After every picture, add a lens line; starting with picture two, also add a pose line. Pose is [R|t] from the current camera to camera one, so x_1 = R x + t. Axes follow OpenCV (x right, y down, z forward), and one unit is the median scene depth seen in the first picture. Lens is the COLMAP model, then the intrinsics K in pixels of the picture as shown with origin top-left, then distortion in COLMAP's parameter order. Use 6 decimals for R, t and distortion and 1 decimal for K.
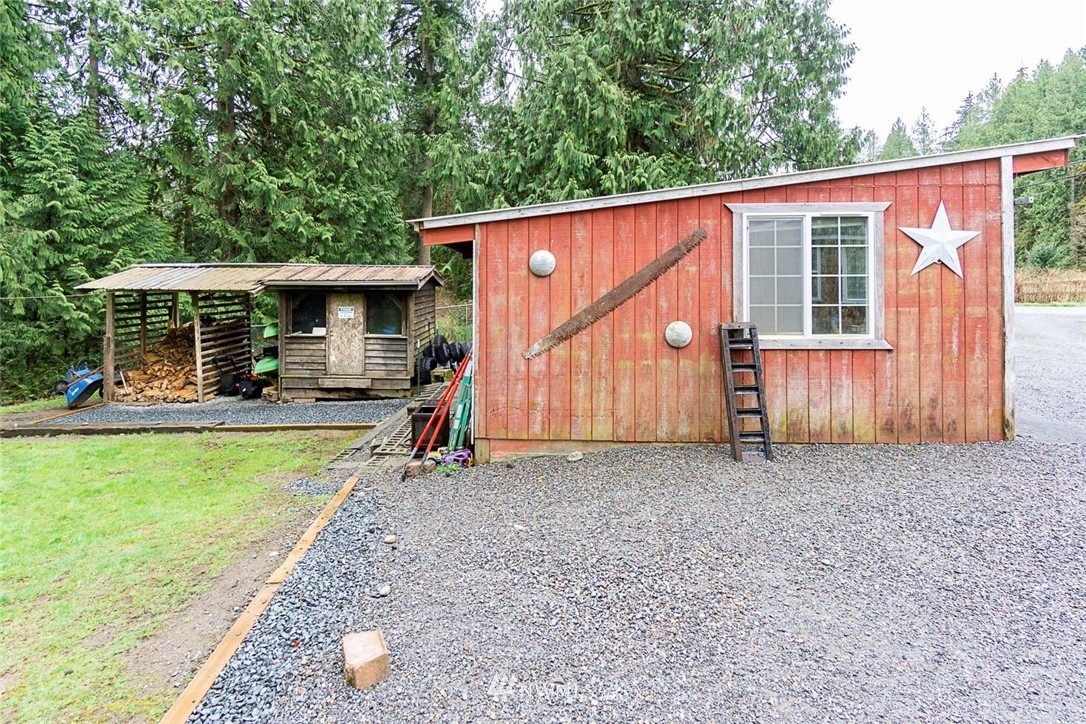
lens RADIAL K [[535.1, 0, 509.5], [0, 535.1, 283.9], [0, 0, 1]] dist [-0.002698, -0.000359]
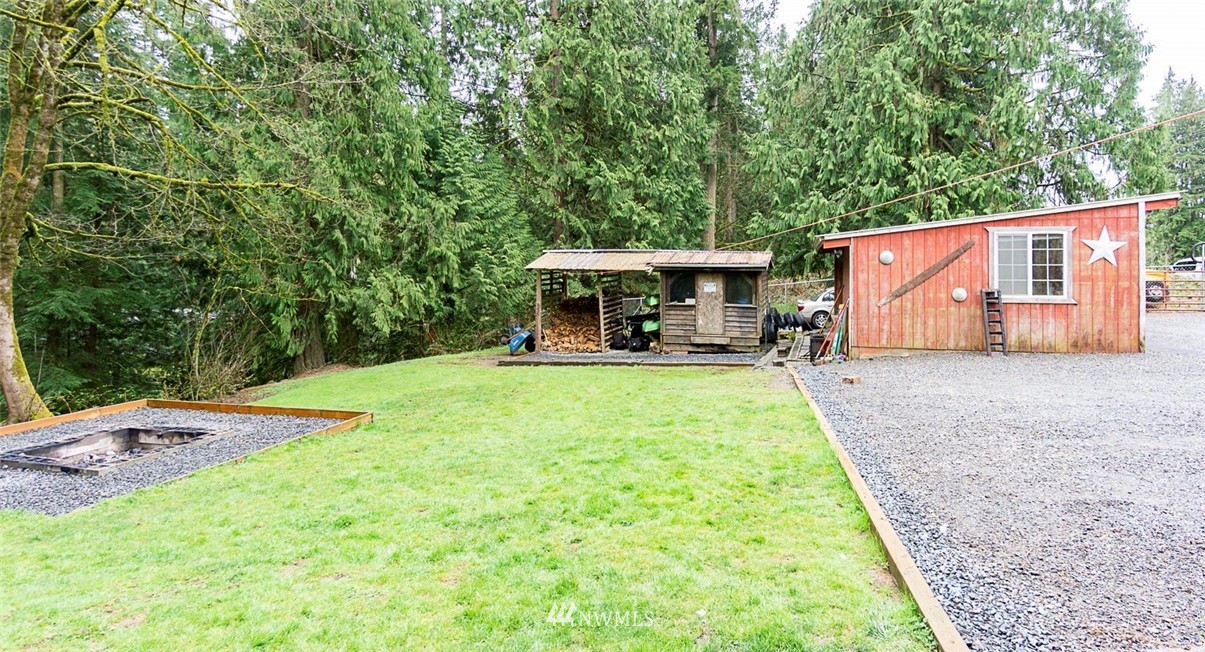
lens RADIAL K [[660.7, 0, 680.9], [0, 660.7, 251.1], [0, 0, 1]] dist [-0.003116, -0.000125]
pose [[0.990099, 0.002214, -0.140357, -0.343510], [-0.004825, 0.999822, -0.018263, -0.014659], [0.140291, 0.018760, 0.989933, -1.492999]]
